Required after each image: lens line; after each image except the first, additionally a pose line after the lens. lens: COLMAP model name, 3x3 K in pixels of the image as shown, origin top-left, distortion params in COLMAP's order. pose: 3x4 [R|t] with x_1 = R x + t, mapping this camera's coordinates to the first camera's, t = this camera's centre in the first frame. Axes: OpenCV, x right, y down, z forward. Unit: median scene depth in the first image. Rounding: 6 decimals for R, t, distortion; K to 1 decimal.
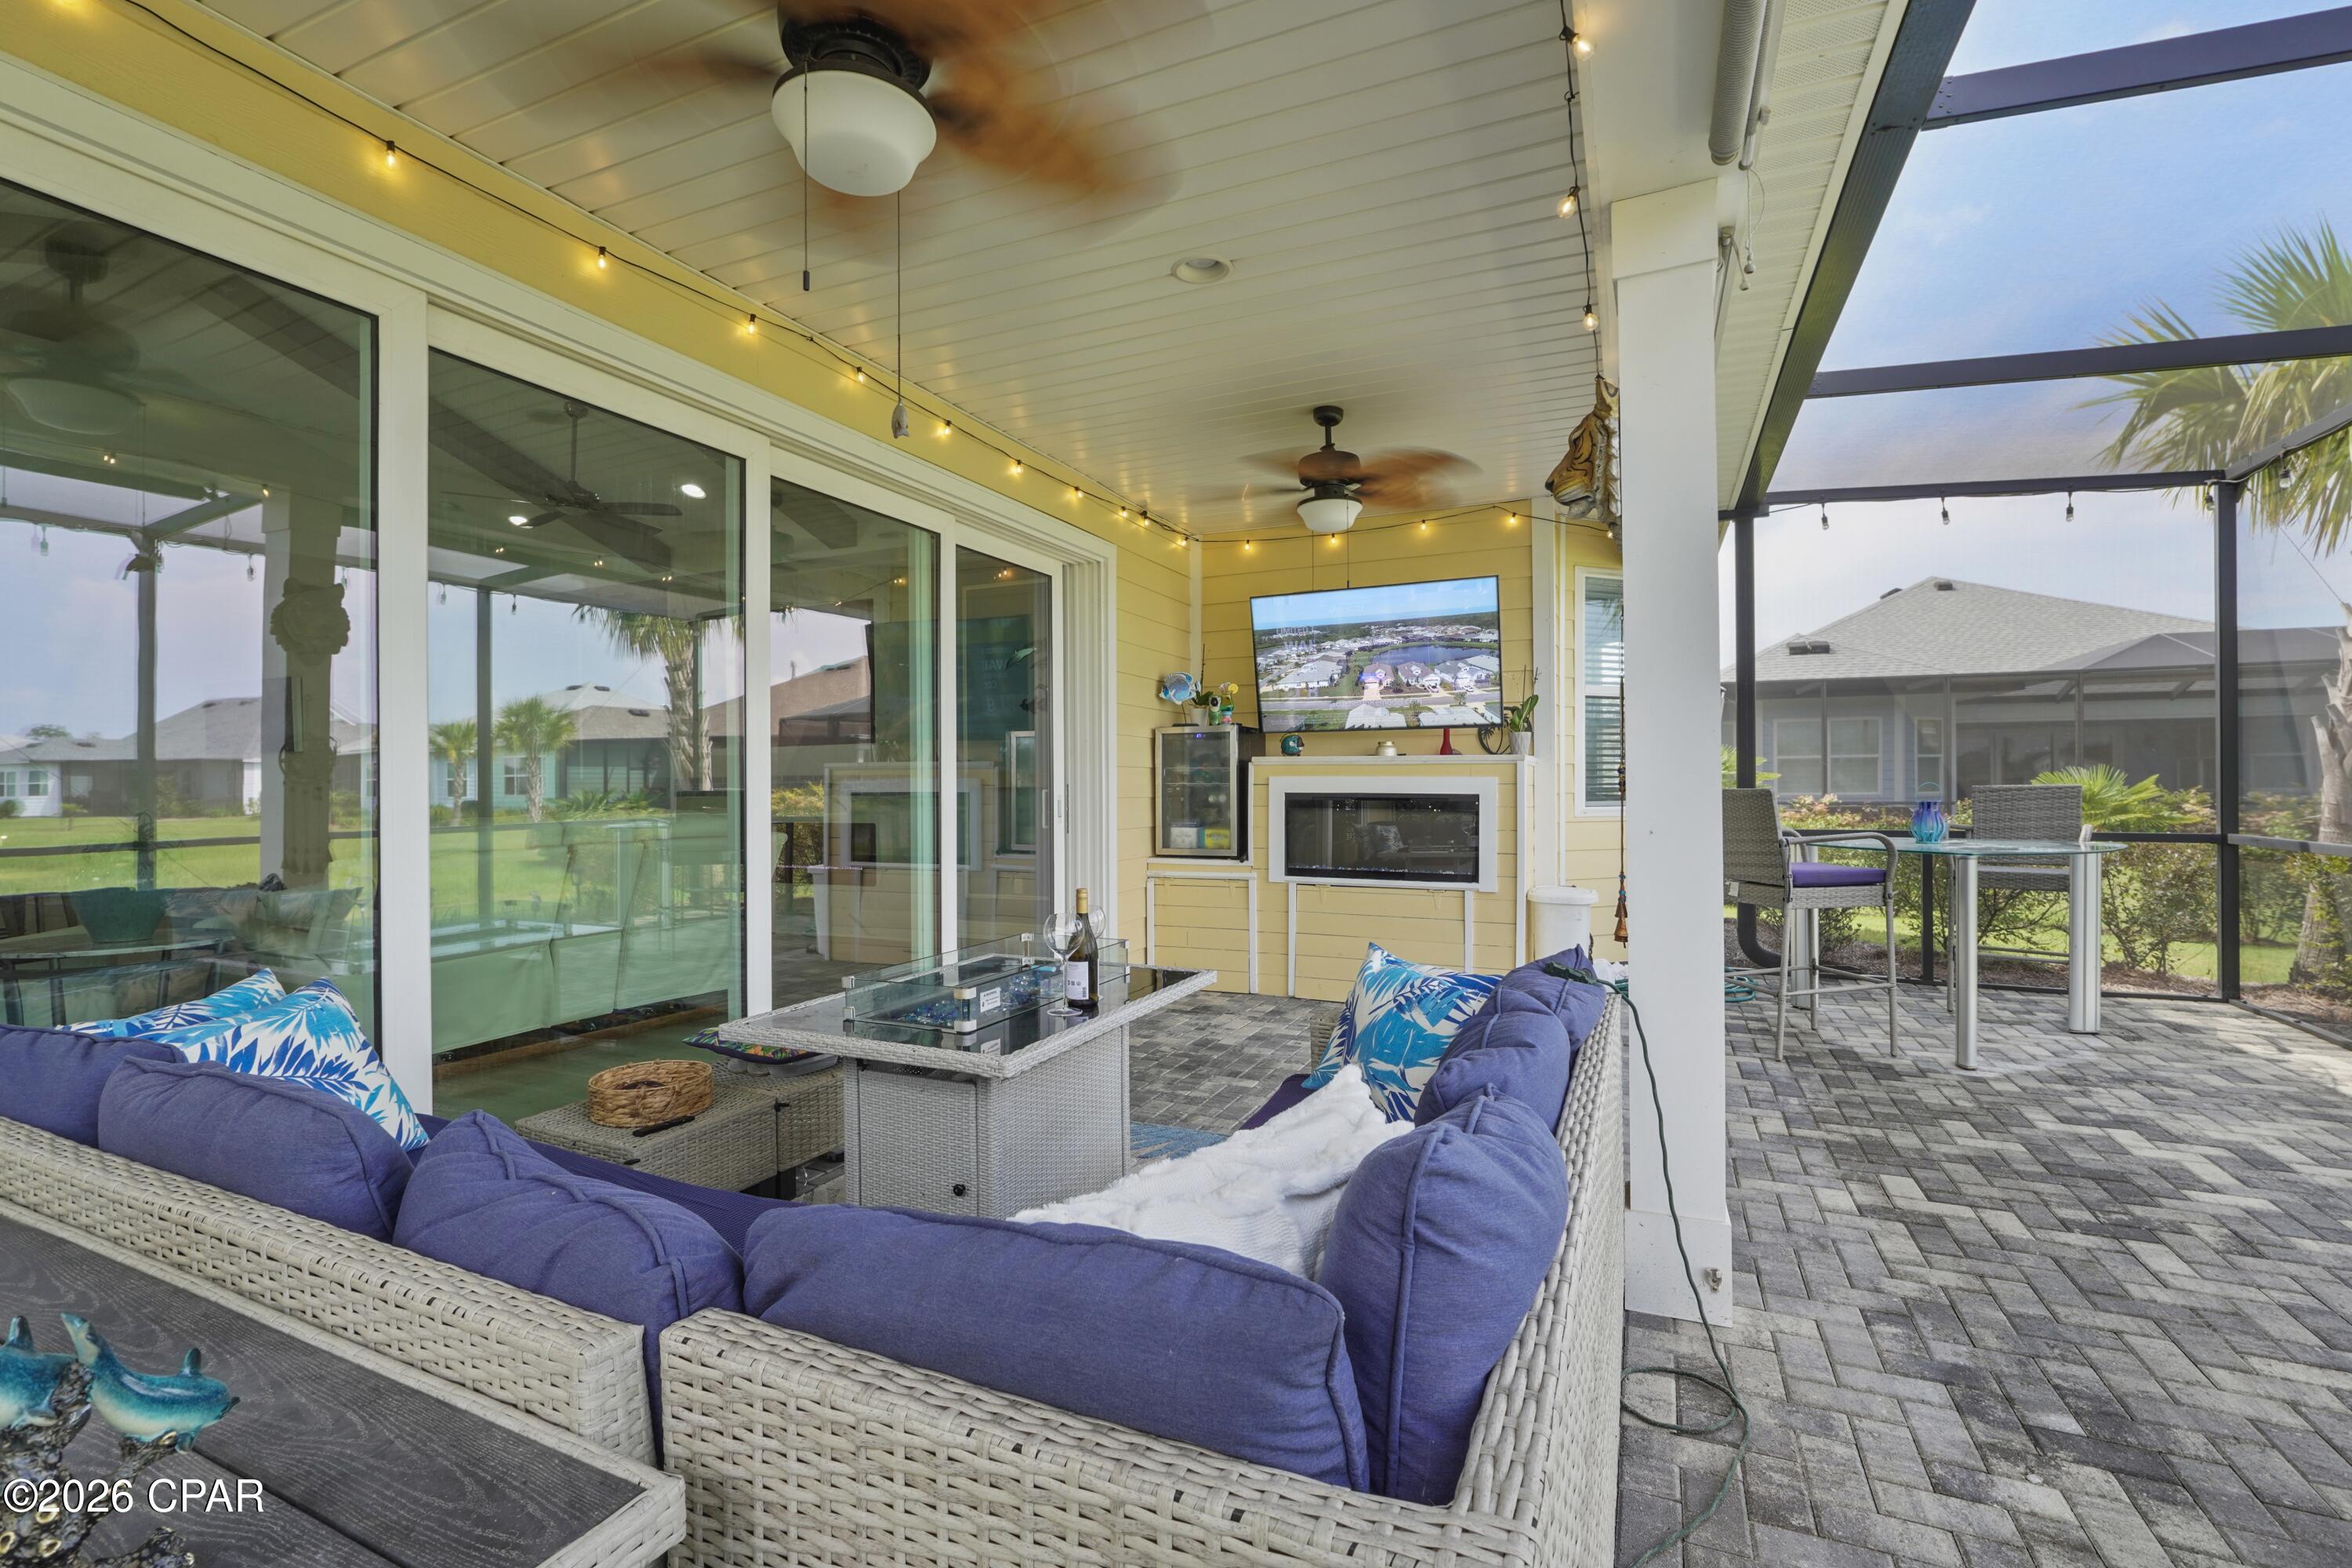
lens RADIAL K [[1054.1, 0, 1176.0], [0, 1054.1, 784.0], [0, 0, 1]] dist [-0.023021, 0.009277]
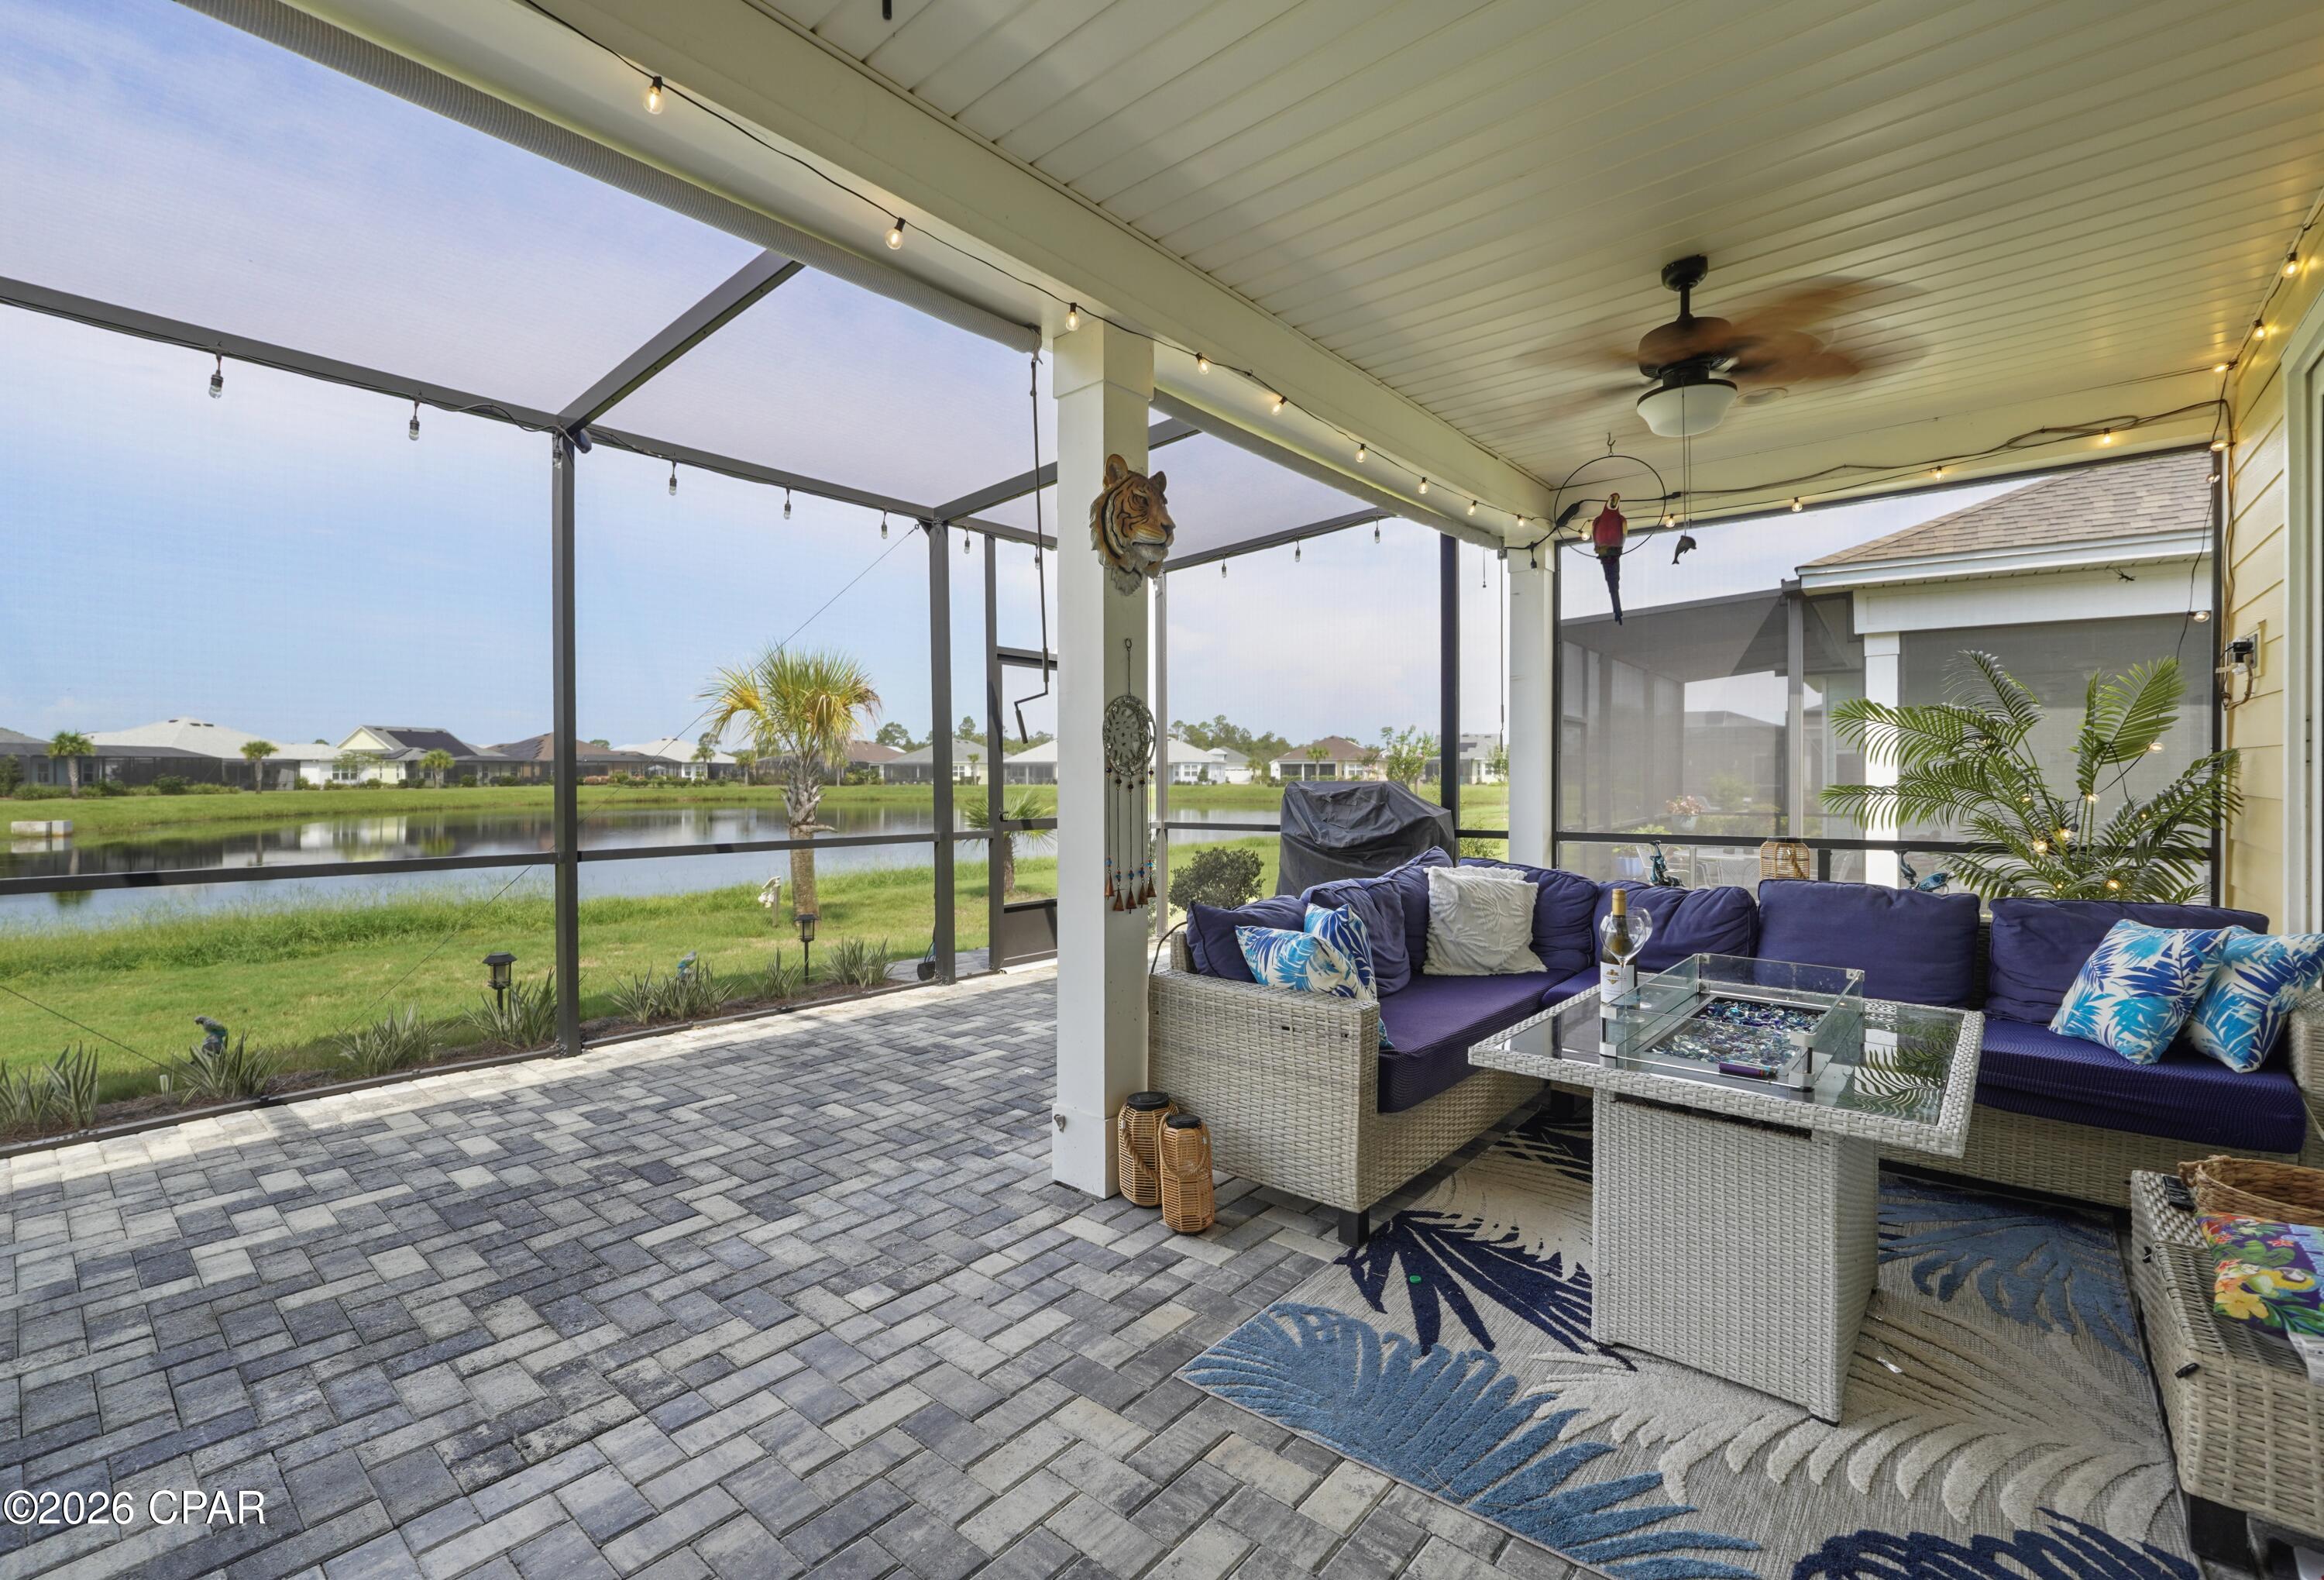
lens RADIAL K [[1004.0, 0, 1141.0], [0, 1004.0, 777.2], [0, 0, 1]] dist [-0.019001, 0.006293]
pose [[-0.956164, 0.006976, 0.292747, 0.043530], [0.008037, 0.999965, 0.002422, -0.005530], [-0.292720, 0.004669, -0.956187, 1.419388]]
